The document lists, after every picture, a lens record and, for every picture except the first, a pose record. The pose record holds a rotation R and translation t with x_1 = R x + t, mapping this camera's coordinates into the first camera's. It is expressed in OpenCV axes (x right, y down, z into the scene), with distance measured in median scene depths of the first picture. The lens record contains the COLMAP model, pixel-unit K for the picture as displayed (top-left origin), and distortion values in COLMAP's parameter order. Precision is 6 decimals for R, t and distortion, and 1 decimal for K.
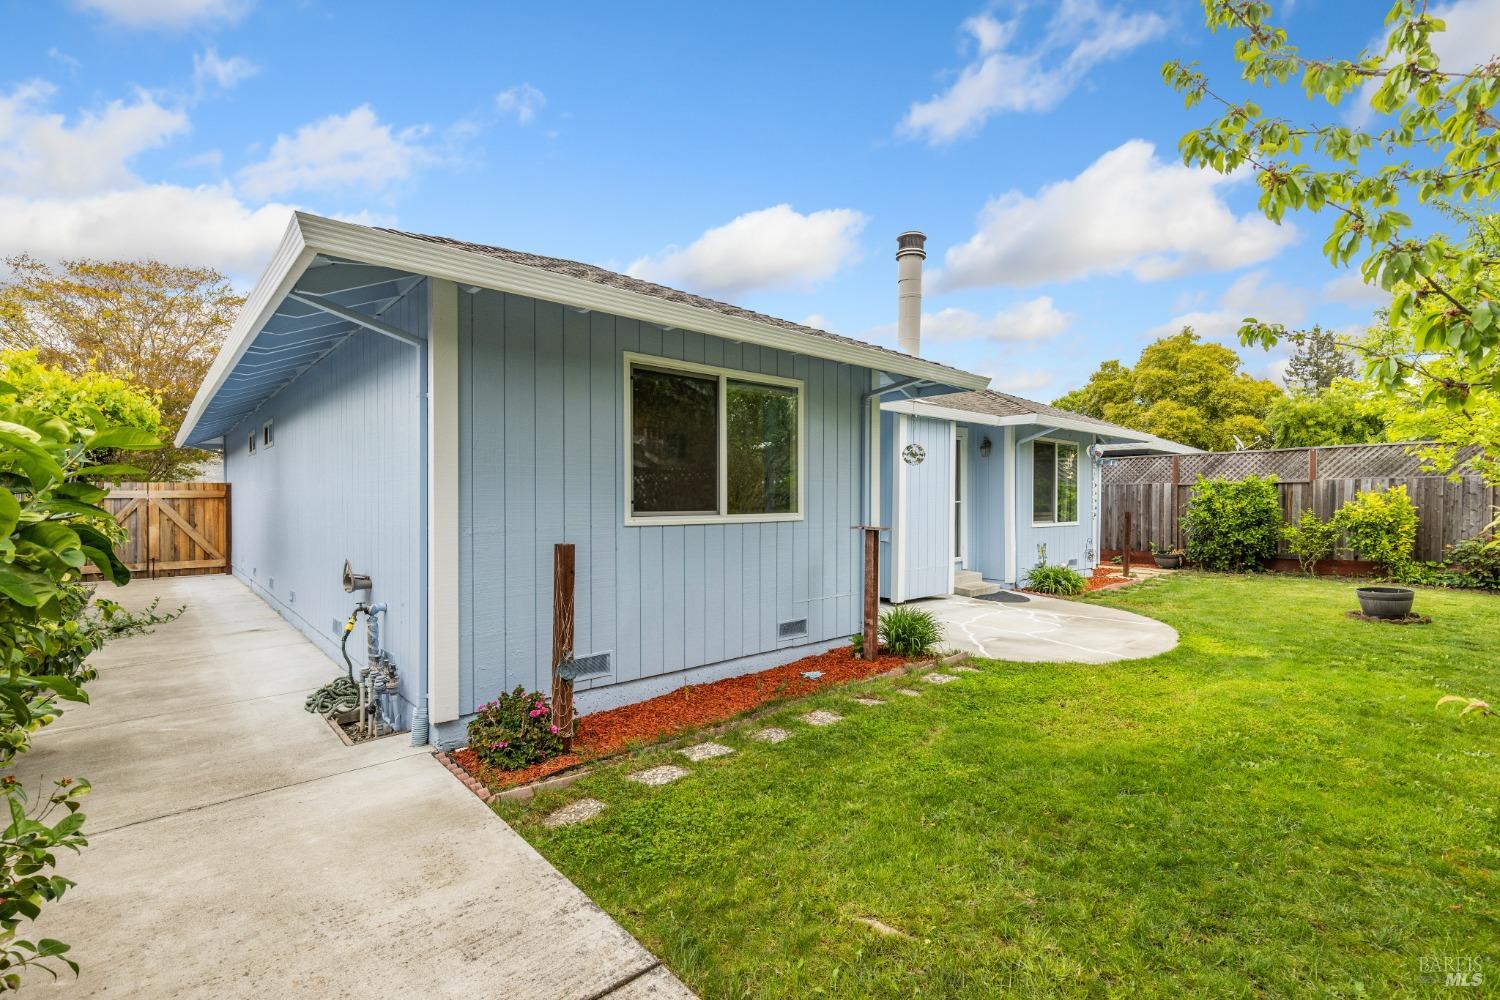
lens RADIAL K [[678.1, 0, 750.0], [0, 678.1, 500.0], [0, 0, 1]] dist [0.011395, -0.000452]
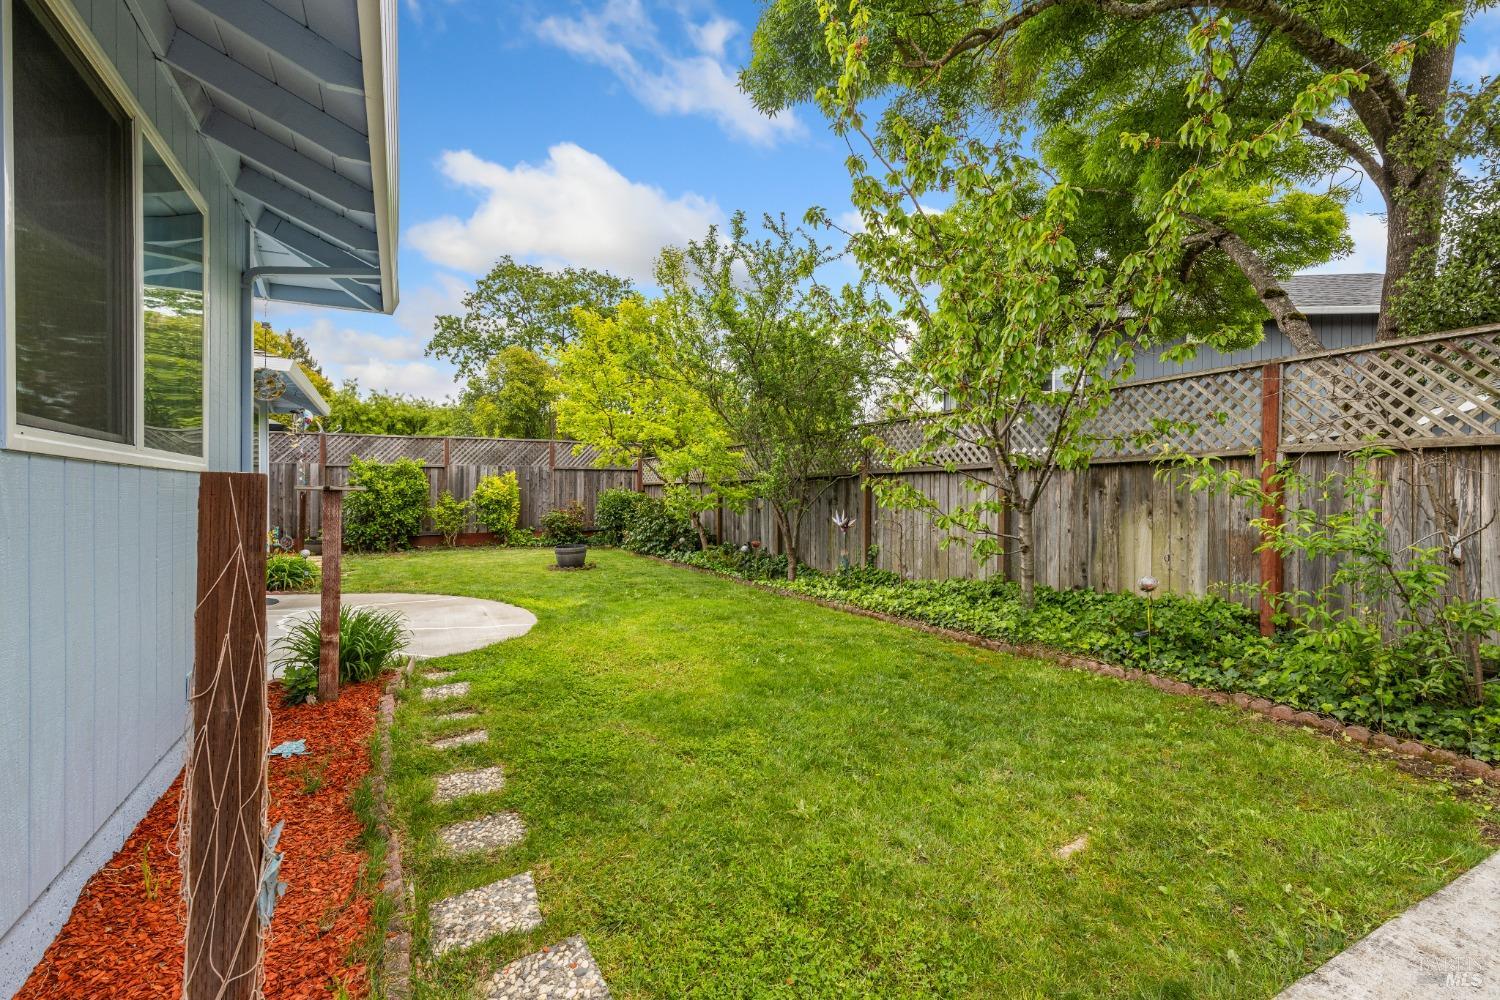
lens RADIAL K [[678.1, 0, 750.0], [0, 678.1, 500.0], [0, 0, 1]] dist [0.011395, -0.000452]
pose [[0.242980, -0.004521, 0.970021, -0.214615], [-0.000040, 0.999989, 0.004671, 0.031432], [-0.970031, -0.001174, 0.242977, 0.302888]]
